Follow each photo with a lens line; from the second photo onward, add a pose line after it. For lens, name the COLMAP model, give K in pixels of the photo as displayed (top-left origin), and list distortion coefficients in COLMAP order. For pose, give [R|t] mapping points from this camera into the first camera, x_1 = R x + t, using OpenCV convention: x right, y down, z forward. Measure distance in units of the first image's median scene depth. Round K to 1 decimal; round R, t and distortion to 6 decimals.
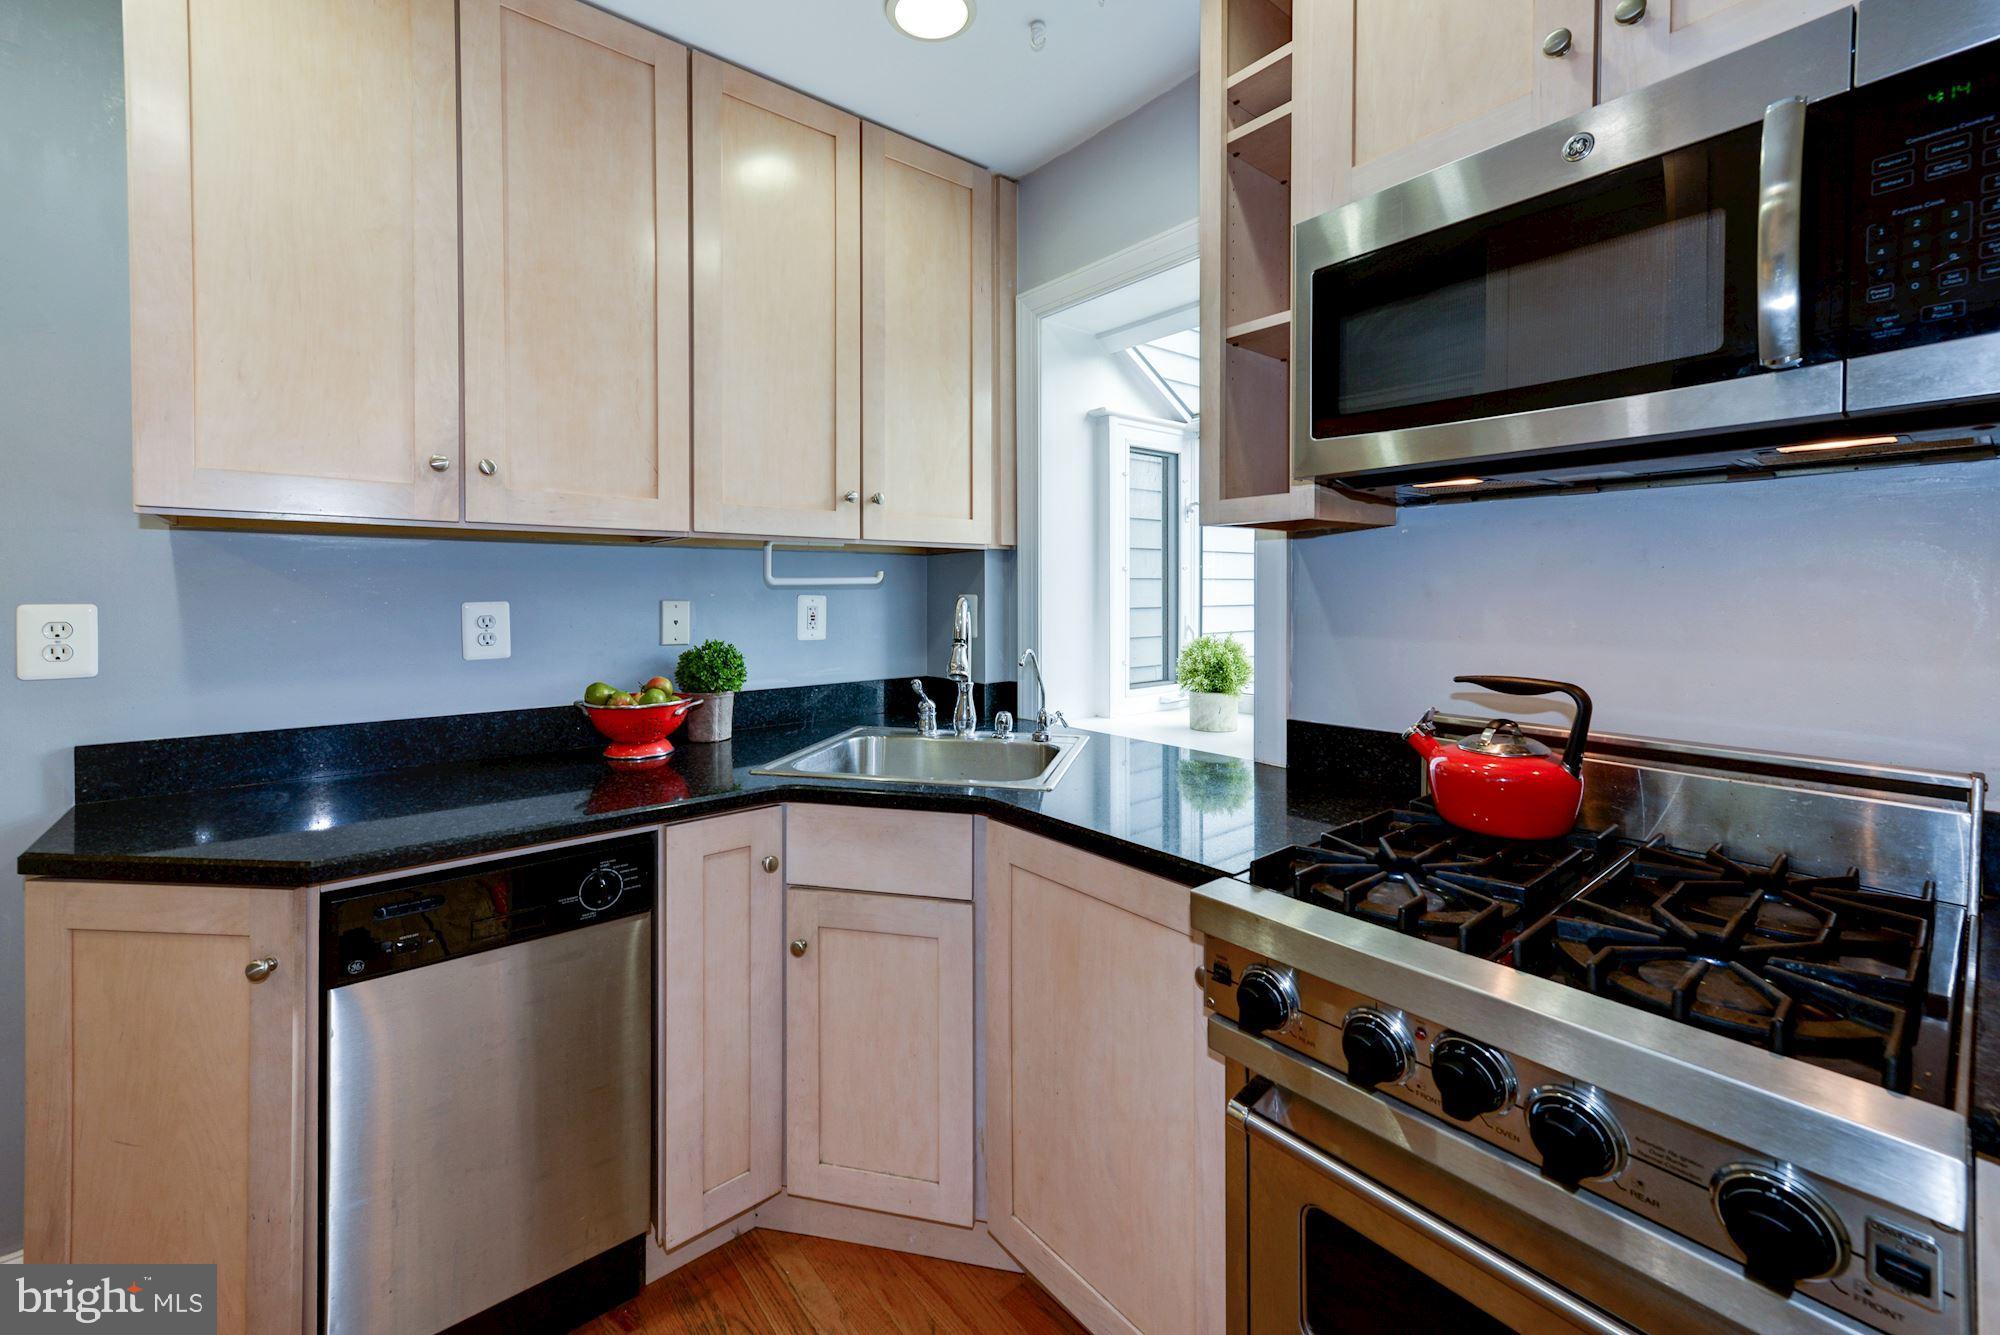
lens RADIAL K [[812.3, 0, 1010.8], [0, 812.3, 594.1], [0, 0, 1]] dist [-0.002243, -0.000021]
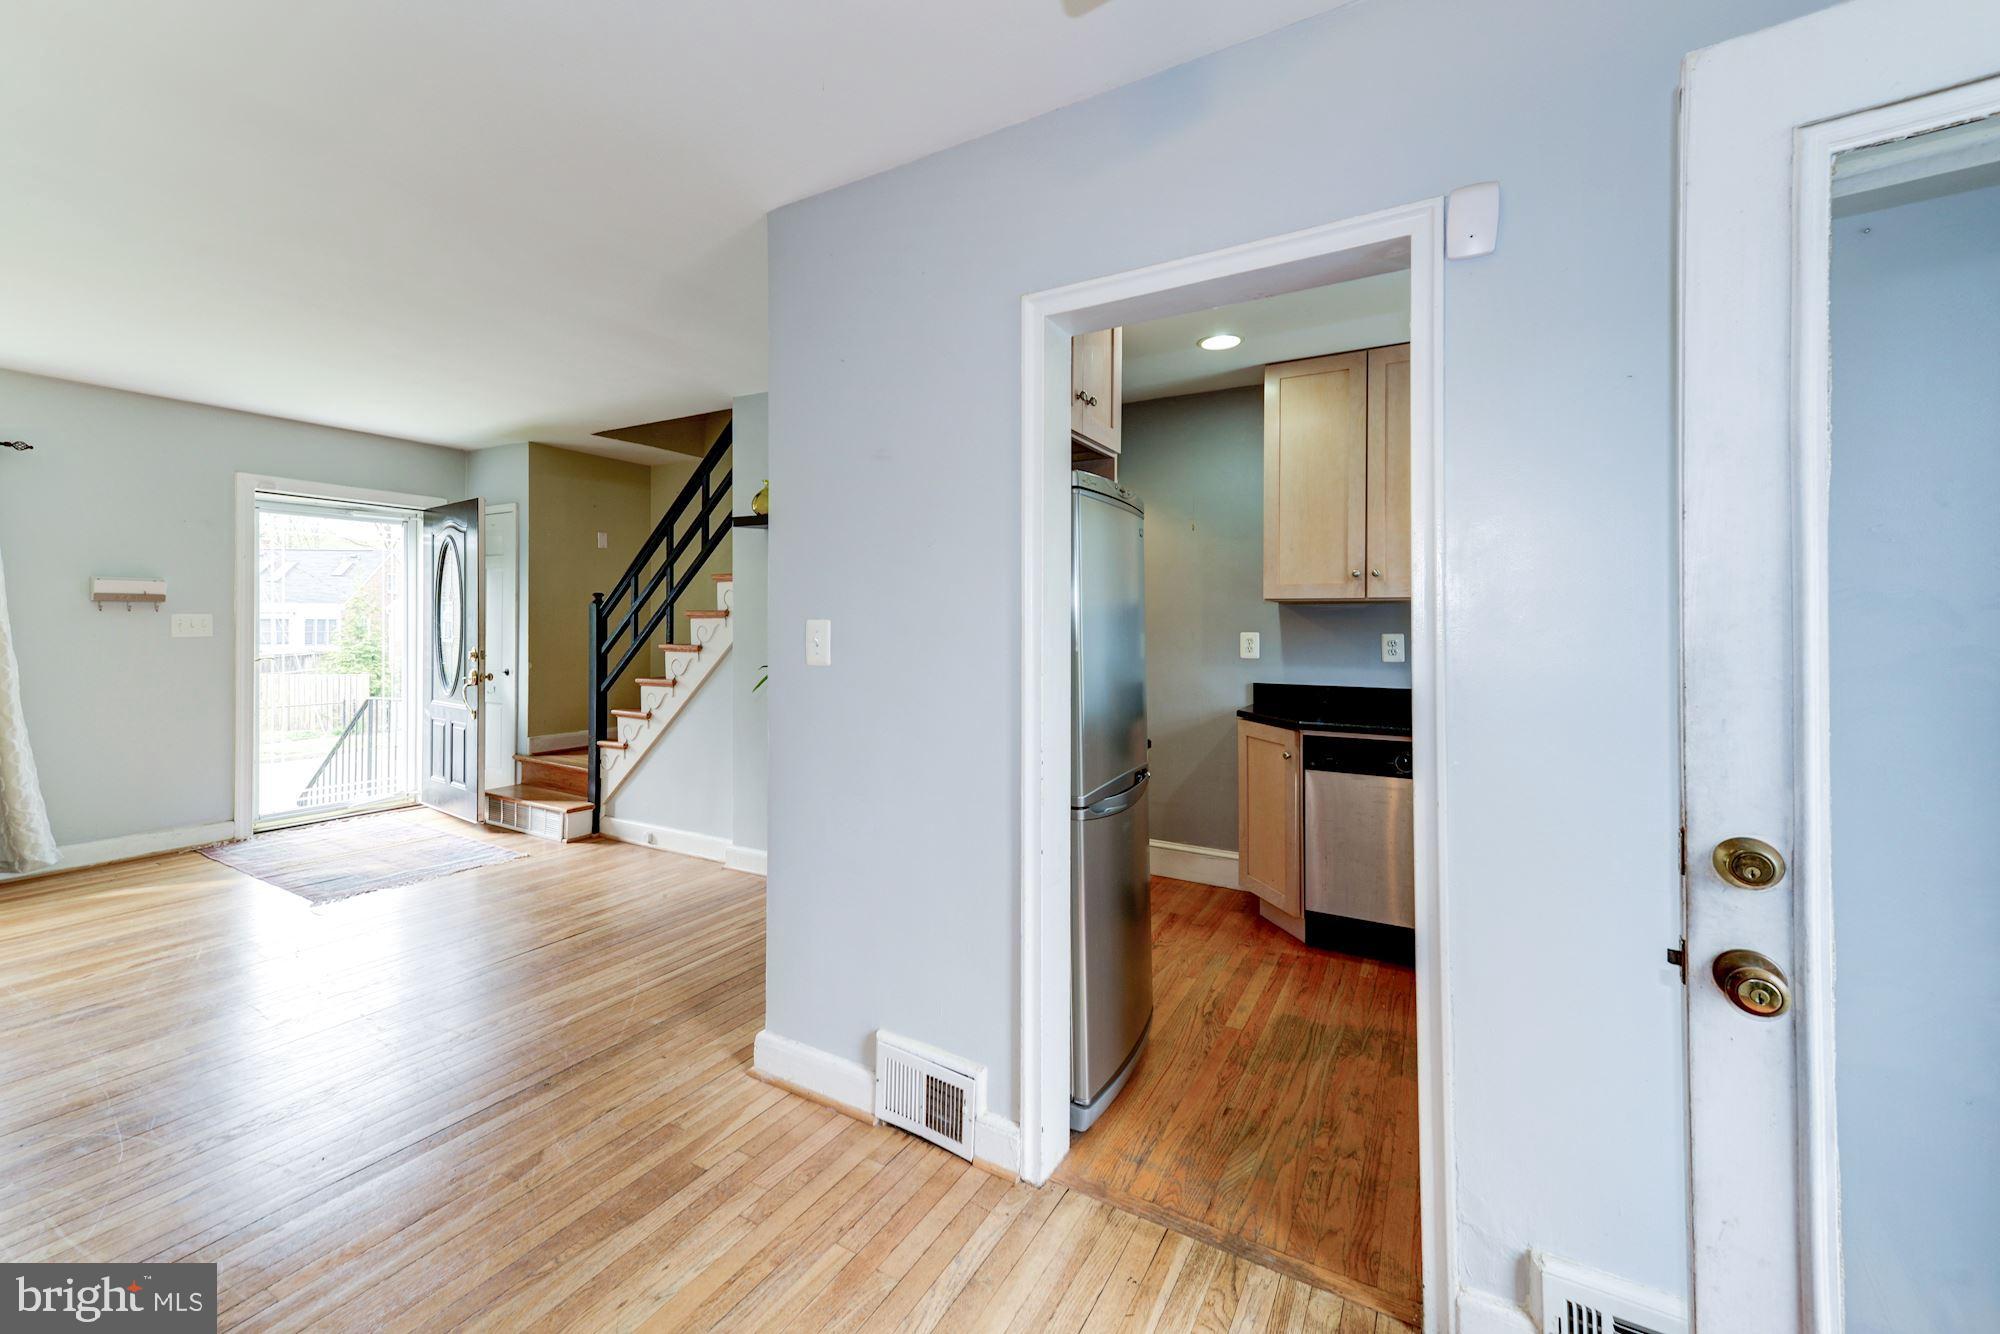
lens RADIAL K [[805.8, 0, 987.5], [0, 805.8, 621.7], [0, 0, 1]] dist [0.008058, 0.001206]
pose [[0.331211, -0.002435, -0.943554, 1.098027], [-0.008331, 0.999950, -0.005505, -0.001812], [0.943520, 0.009684, 0.331174, -0.746639]]
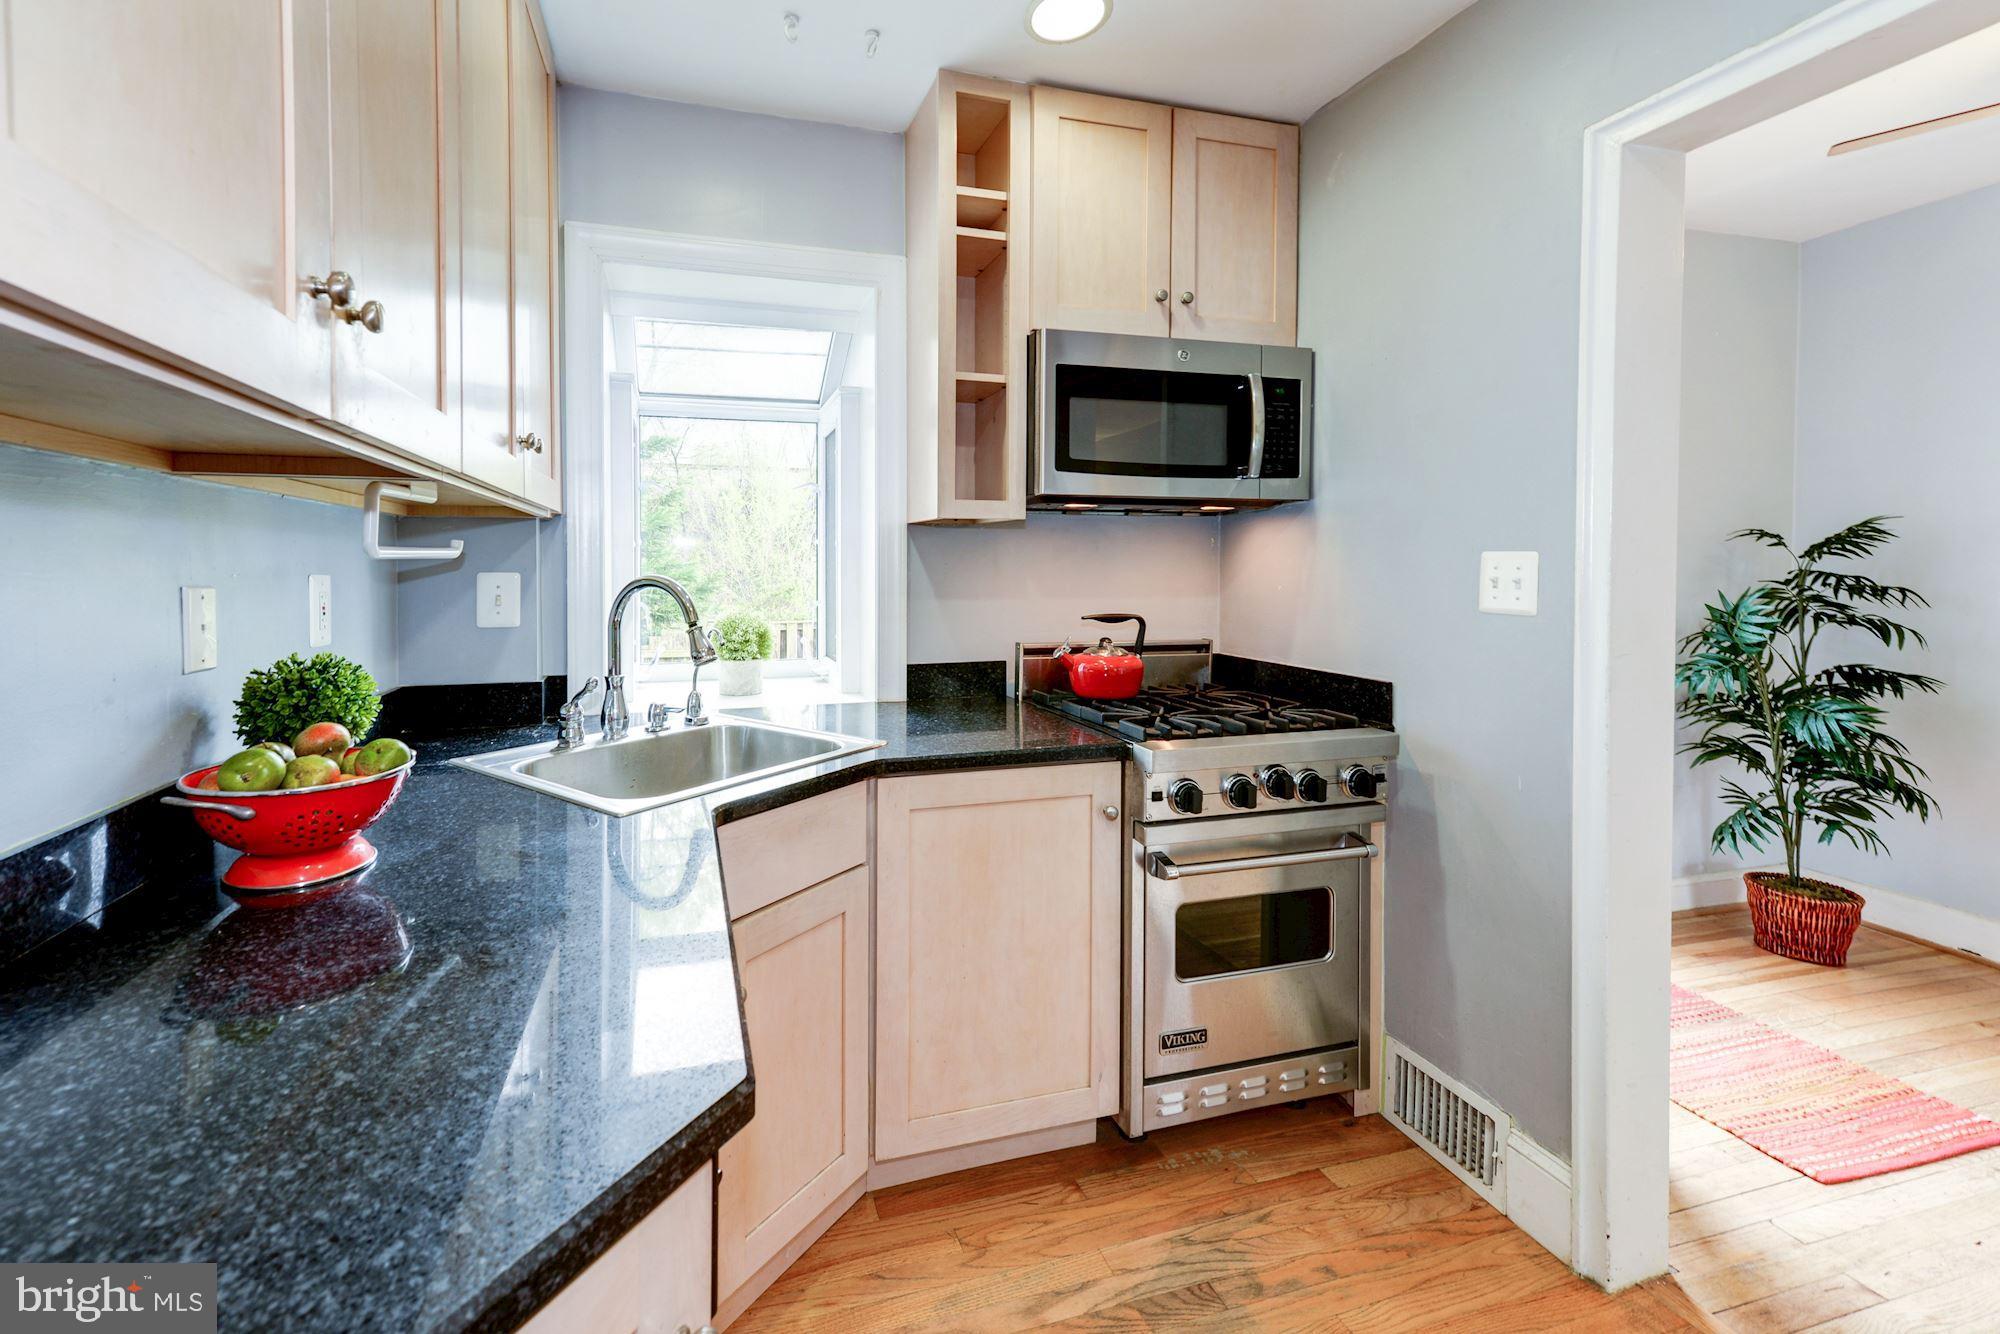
lens RADIAL K [[805.8, 0, 903.9], [0, 805.8, 579.6], [0, 0, 1]] dist [0.008058, 0.001206]
pose [[0.417060, -0.010976, 0.908813, -0.955656], [0.003457, 0.999939, 0.010490, 0.000929], [-0.908872, -0.001233, 0.417073, 0.507539]]
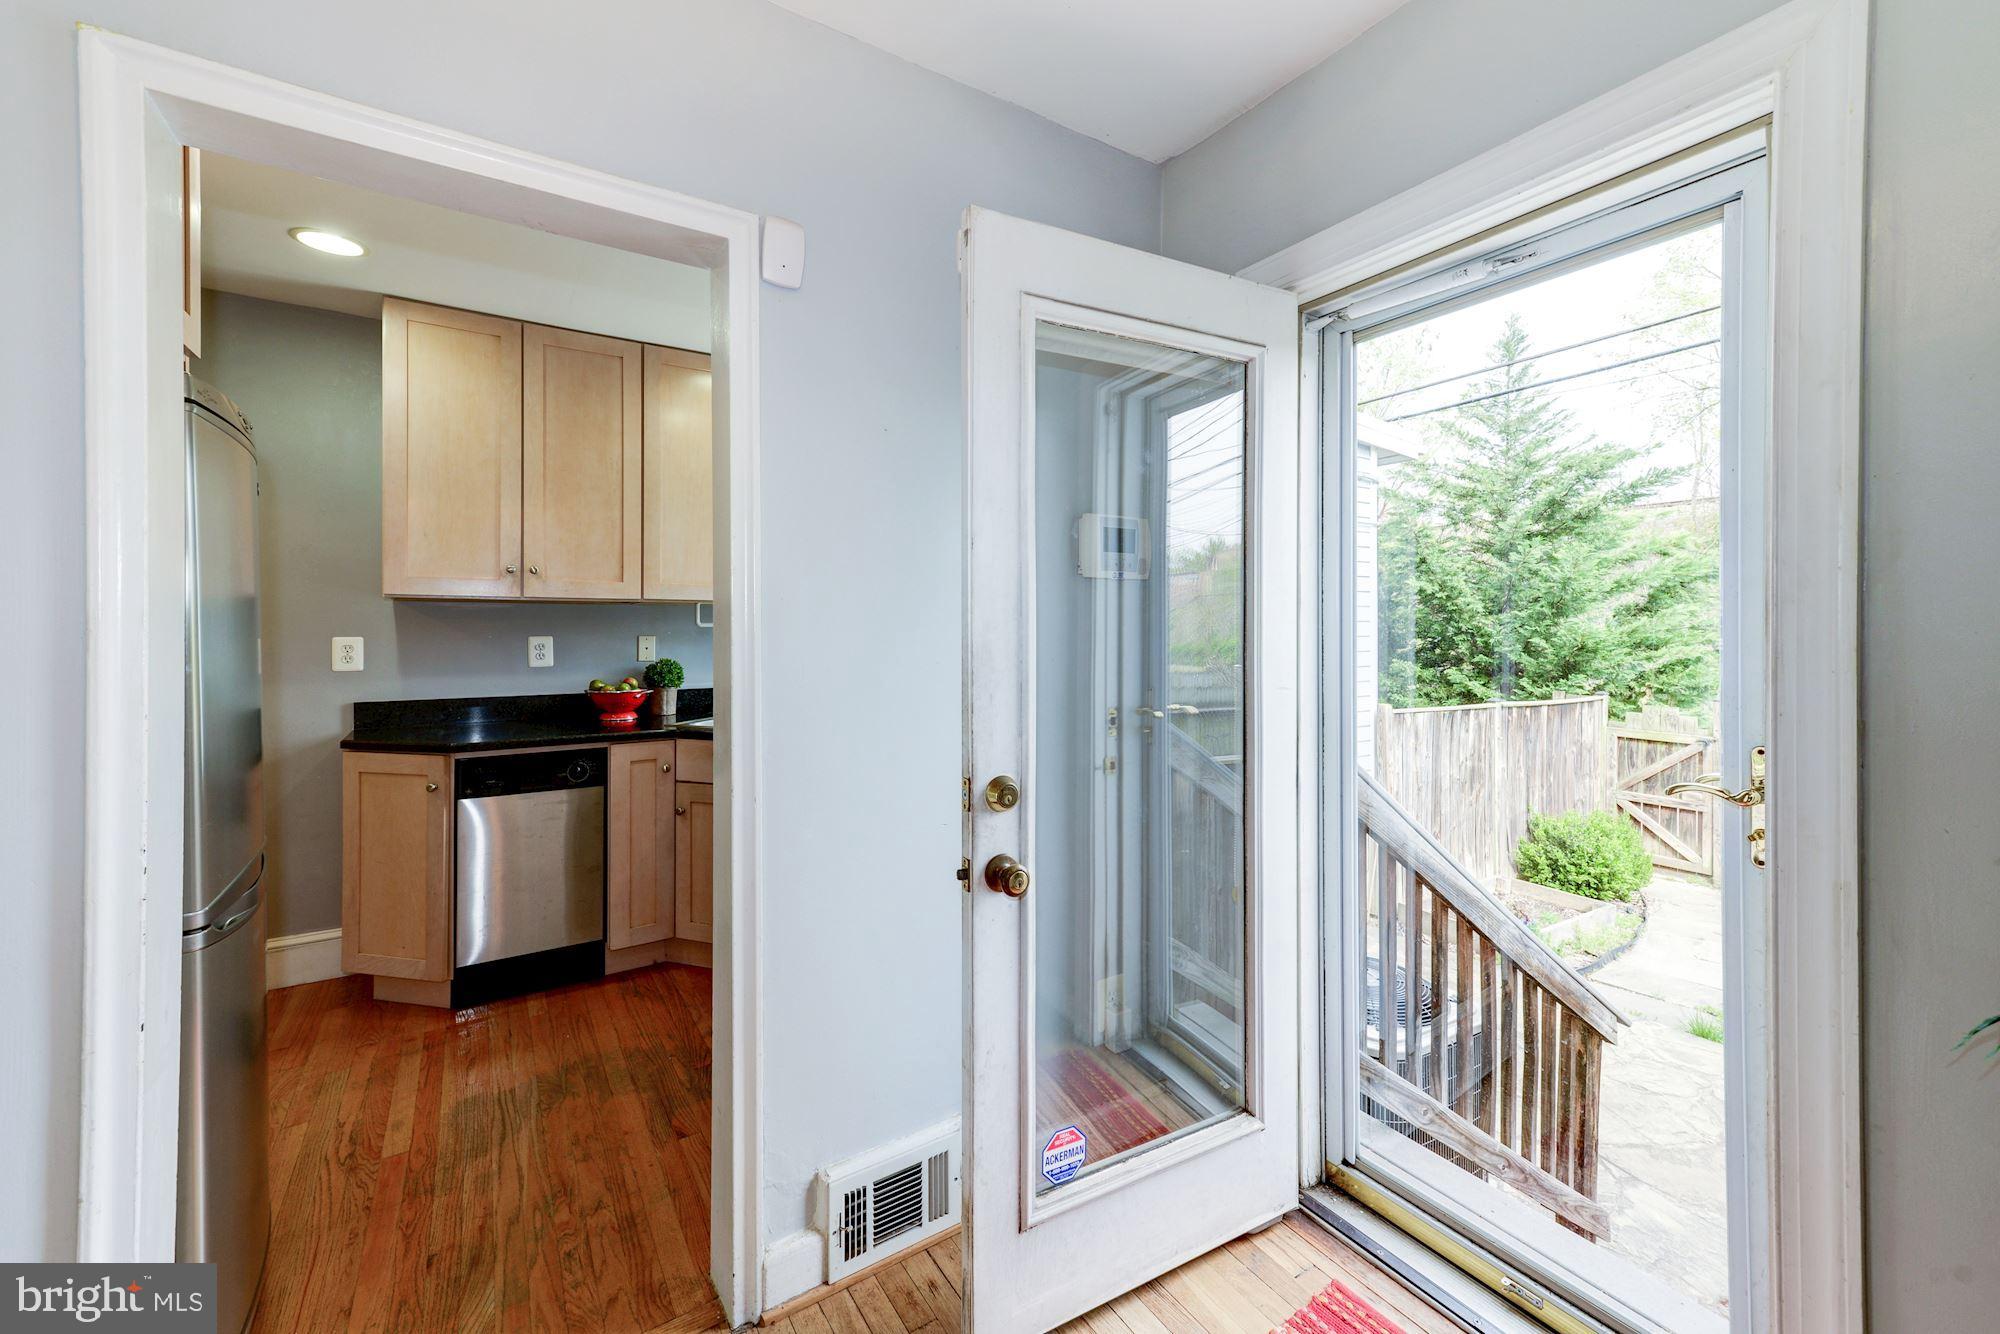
lens RADIAL K [[805.8, 0, 1011.9], [0, 805.8, 627.7], [0, 0, 1]] dist [0.008058, 0.001206]
pose [[0.993296, 0.000943, -0.115593, 0.784256], [-0.001643, 0.999981, -0.005962, -0.002206], [0.115586, 0.006112, 0.993279, -0.882153]]
